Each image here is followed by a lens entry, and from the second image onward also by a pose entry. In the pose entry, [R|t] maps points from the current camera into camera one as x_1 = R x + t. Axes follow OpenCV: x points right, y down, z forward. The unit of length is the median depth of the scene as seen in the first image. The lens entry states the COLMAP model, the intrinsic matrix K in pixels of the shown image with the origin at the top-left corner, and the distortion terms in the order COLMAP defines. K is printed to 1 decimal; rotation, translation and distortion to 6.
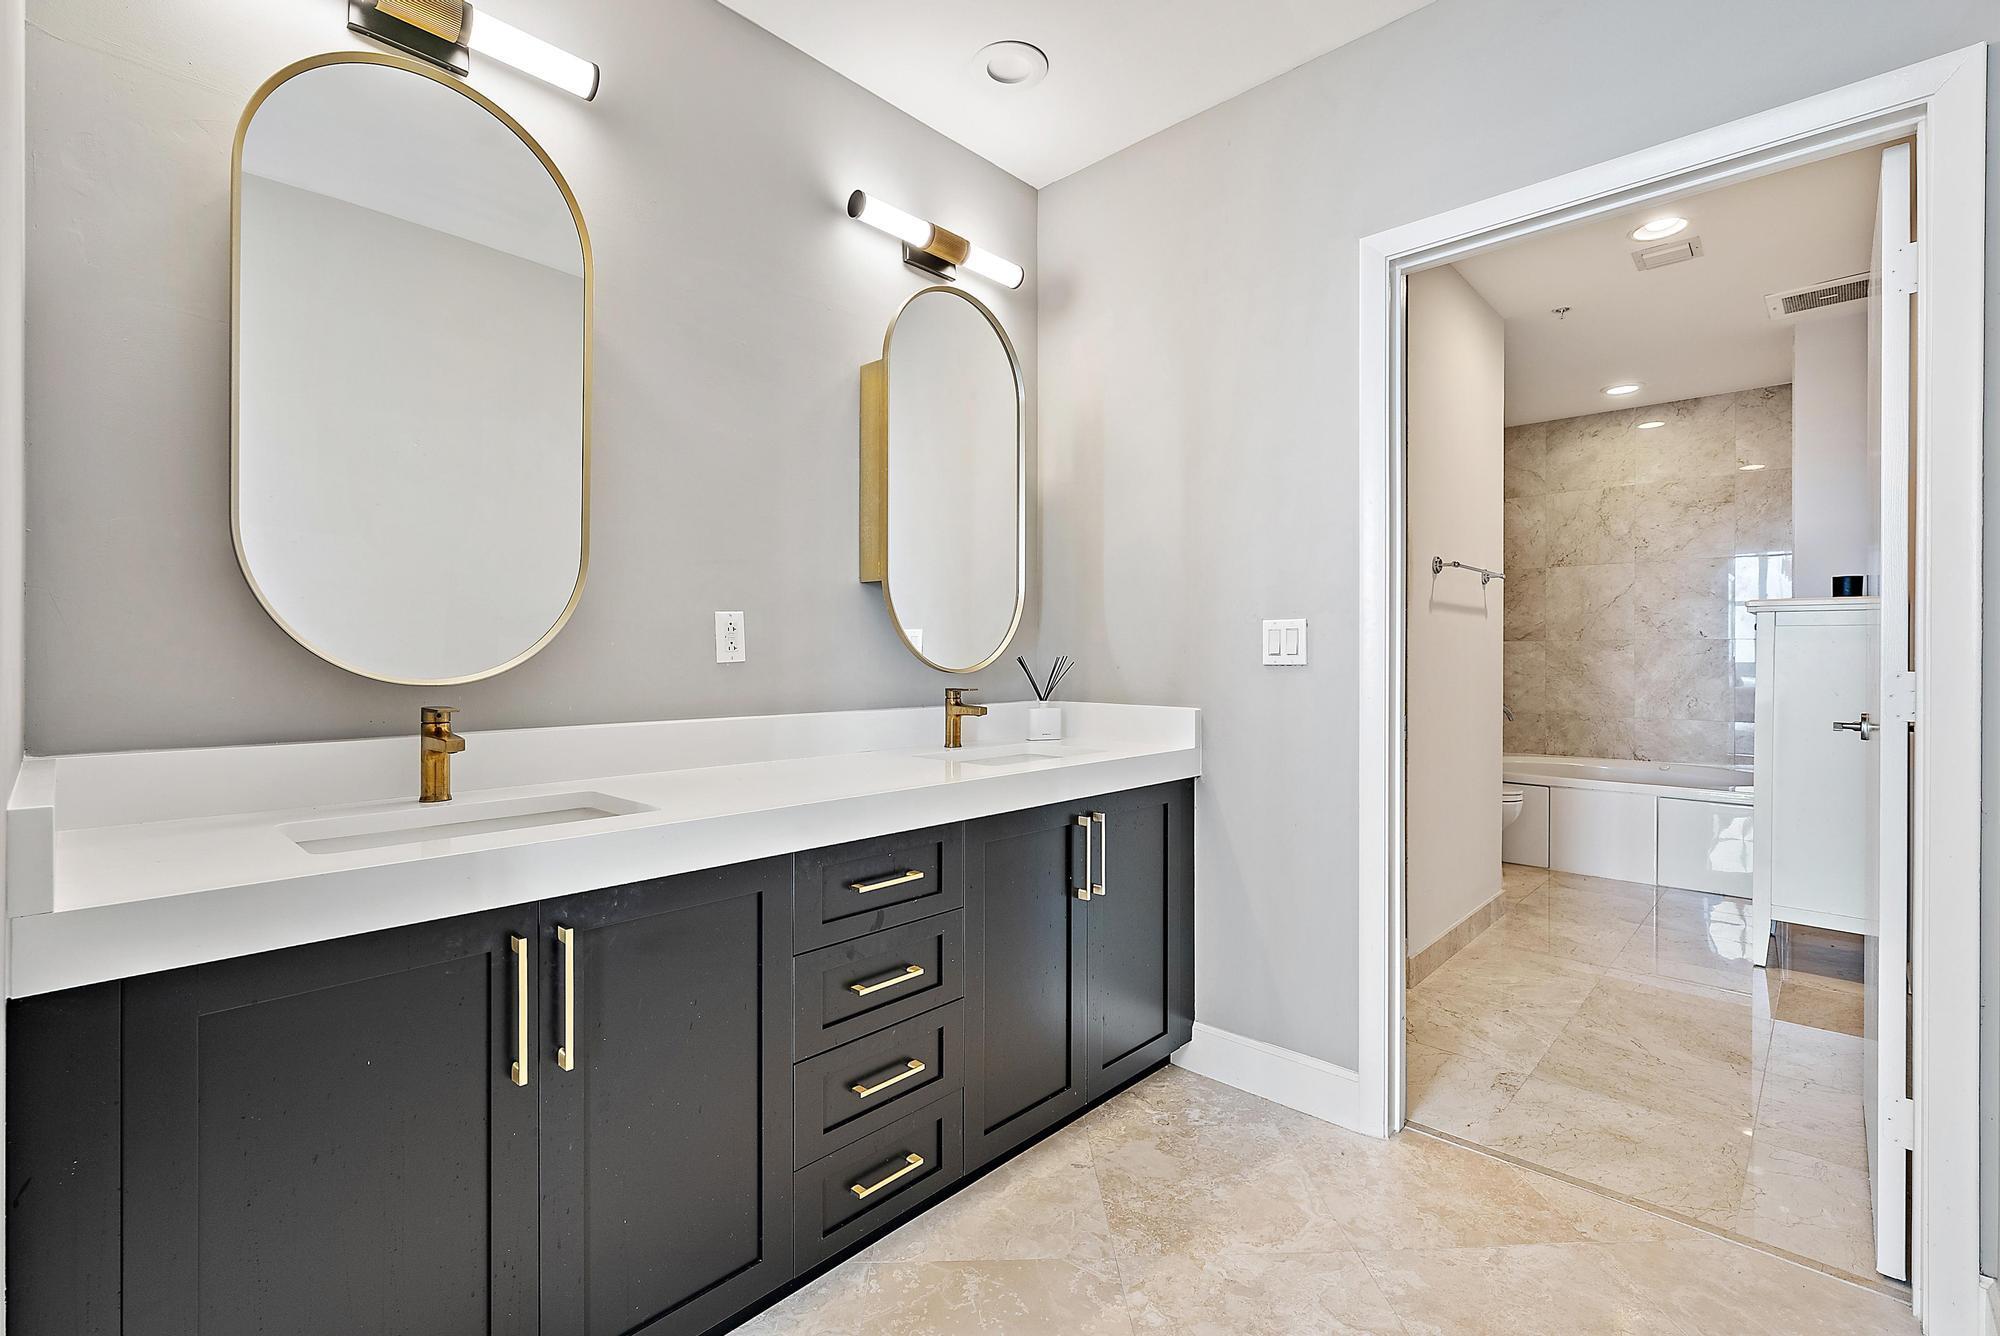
lens RADIAL K [[892.1, 0, 1002.7], [0, 892.1, 662.1], [0, 0, 1]] dist [-0.002037, 0.000287]
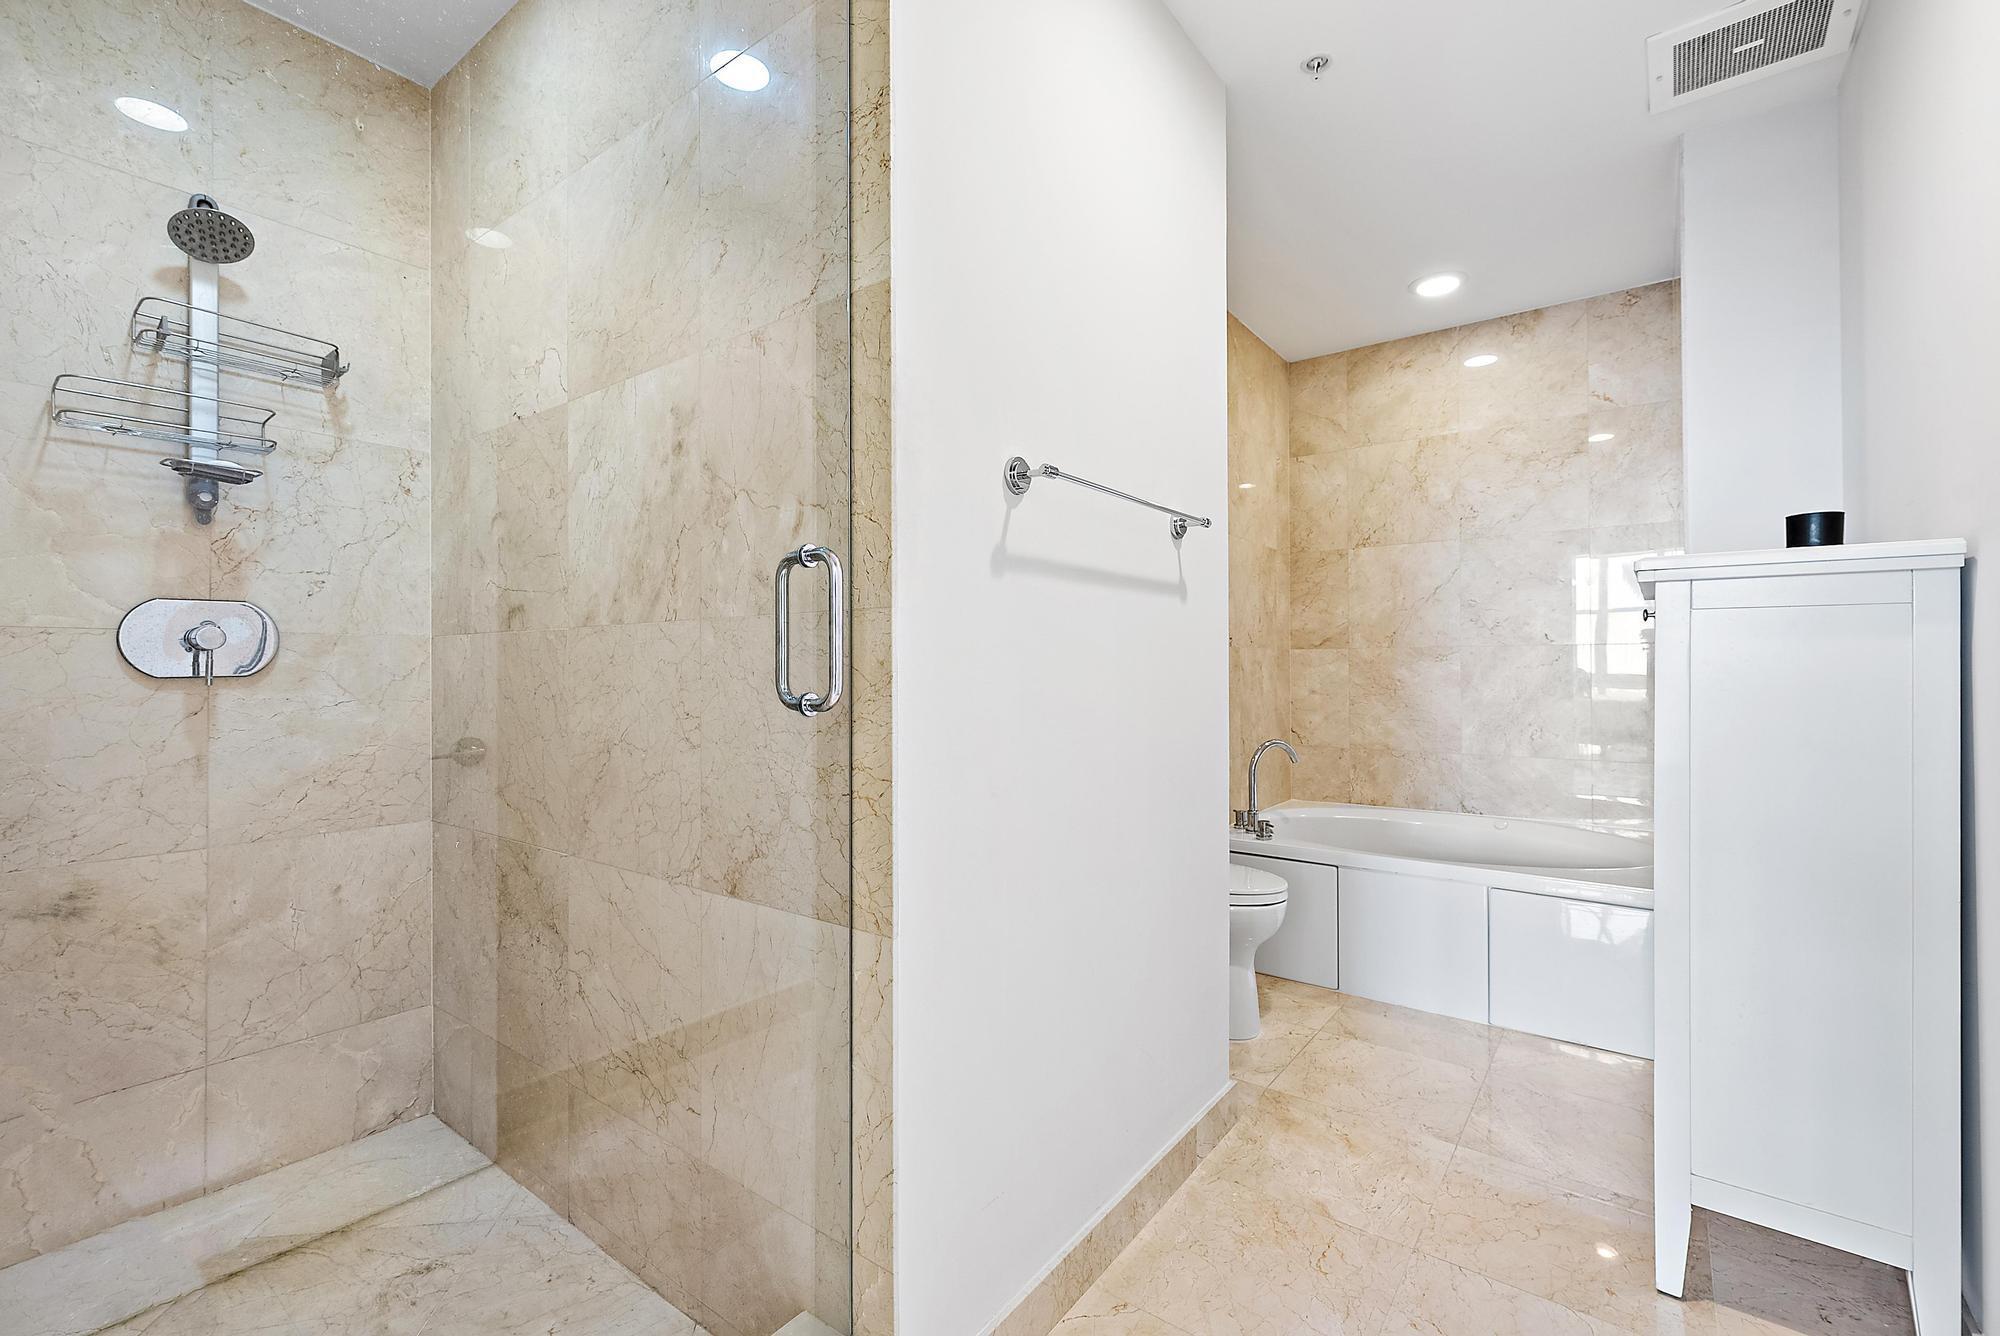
lens RADIAL K [[850.5, 0, 1010.5], [0, 850.5, 666.8], [0, 0, 1]] dist [0.001735, -0.000602]
pose [[0.994338, -0.004369, 0.106171, 0.267239], [0.005452, 0.999936, -0.009915, -0.003374], [-0.106121, 0.010437, 0.994298, 0.345611]]
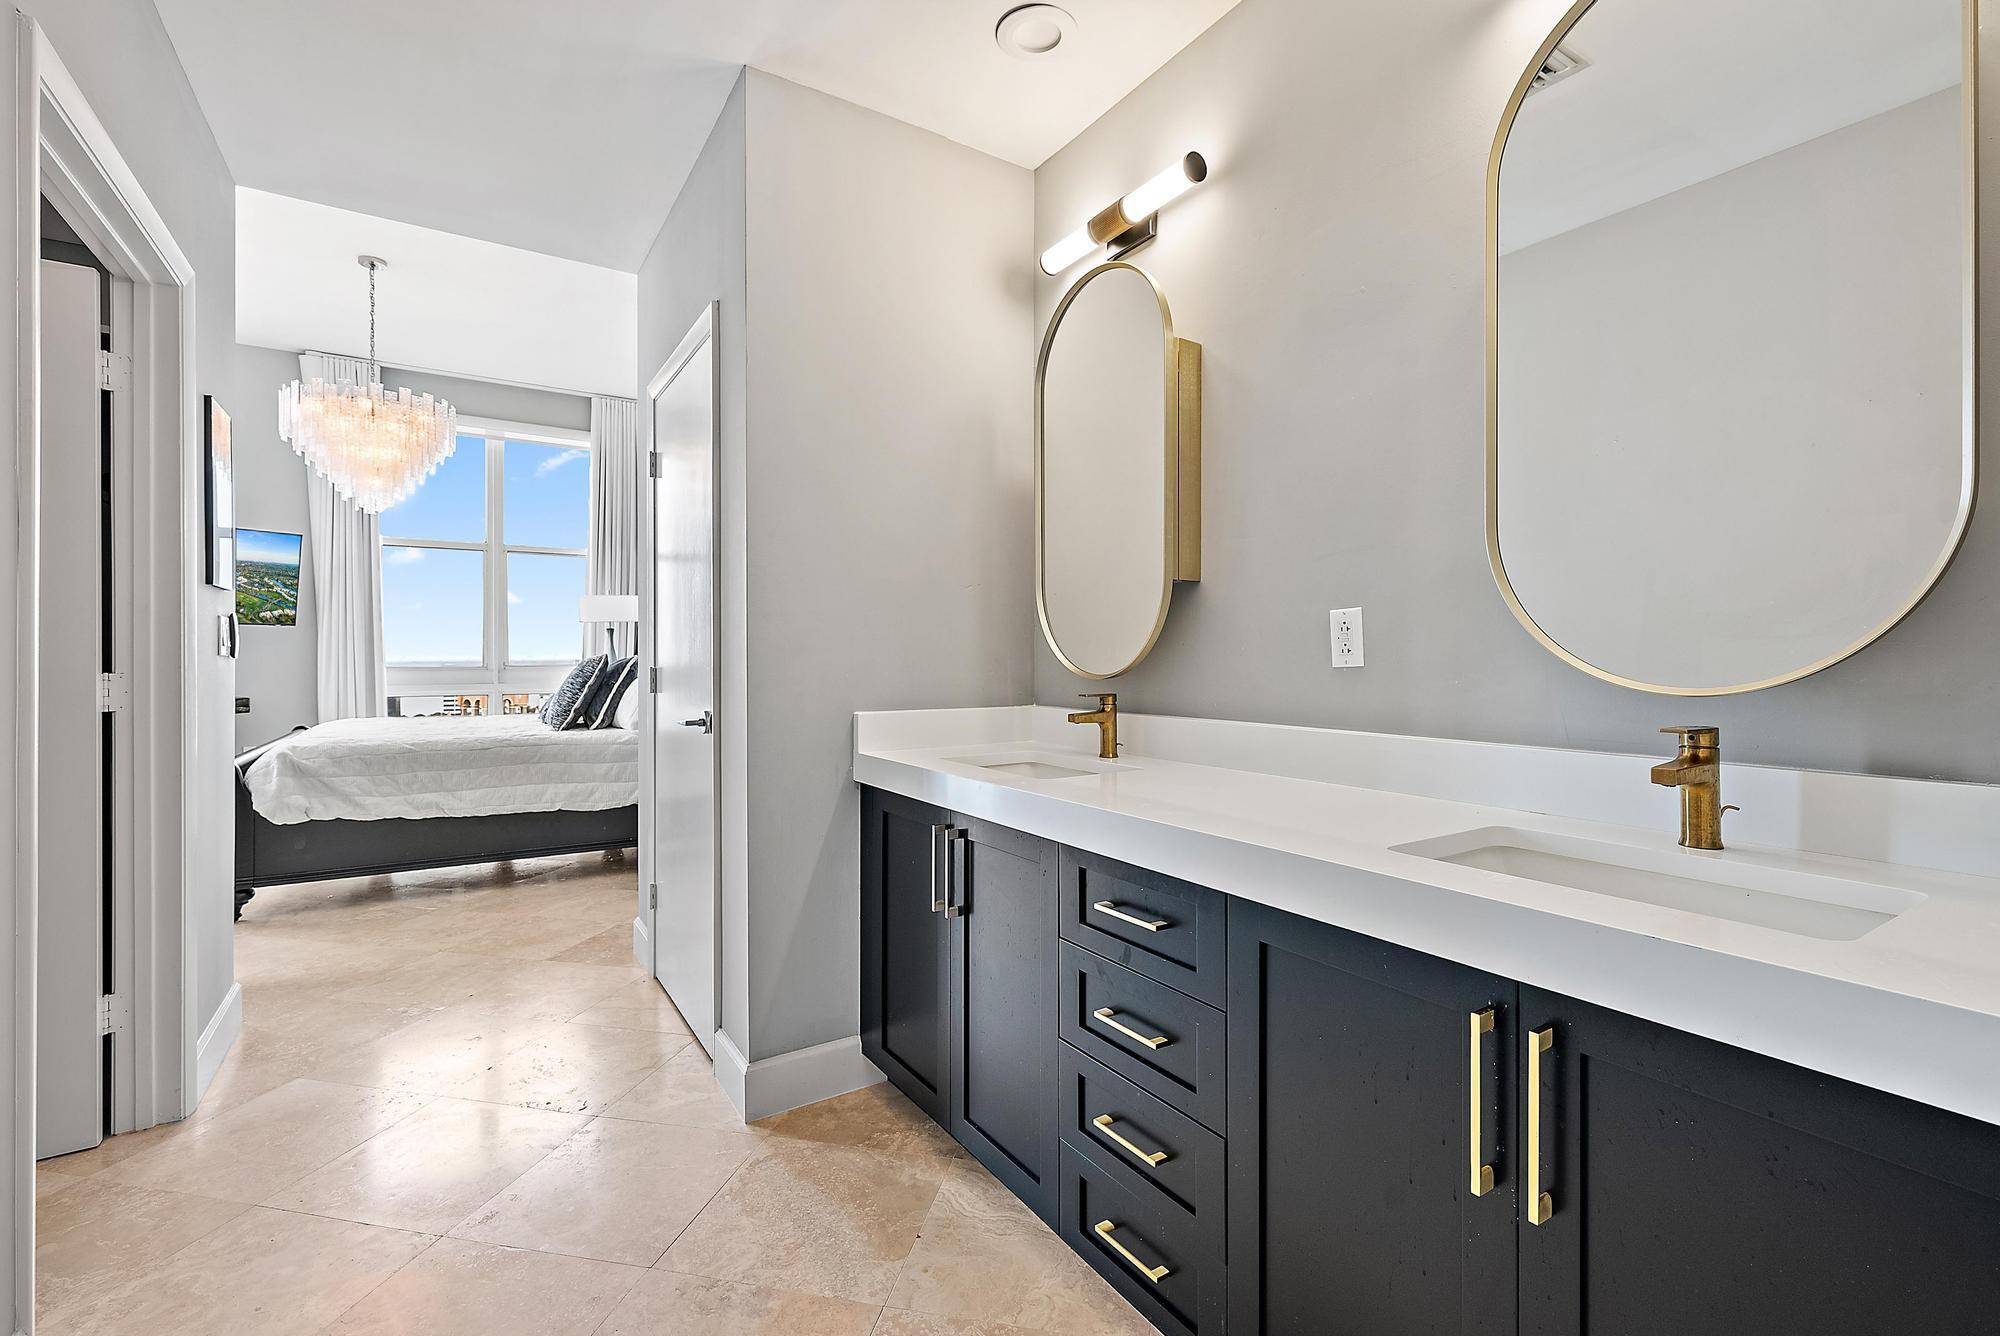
lens RADIAL K [[892.1, 0, 995.5], [0, 892.1, 664.8], [0, 0, 1]] dist [-0.002037, 0.000287]
pose [[-0.252823, -0.009521, -0.967466, 1.004991], [-0.009988, 0.999924, -0.007230, 0.011977], [0.967461, 0.007835, -0.252899, 1.461966]]
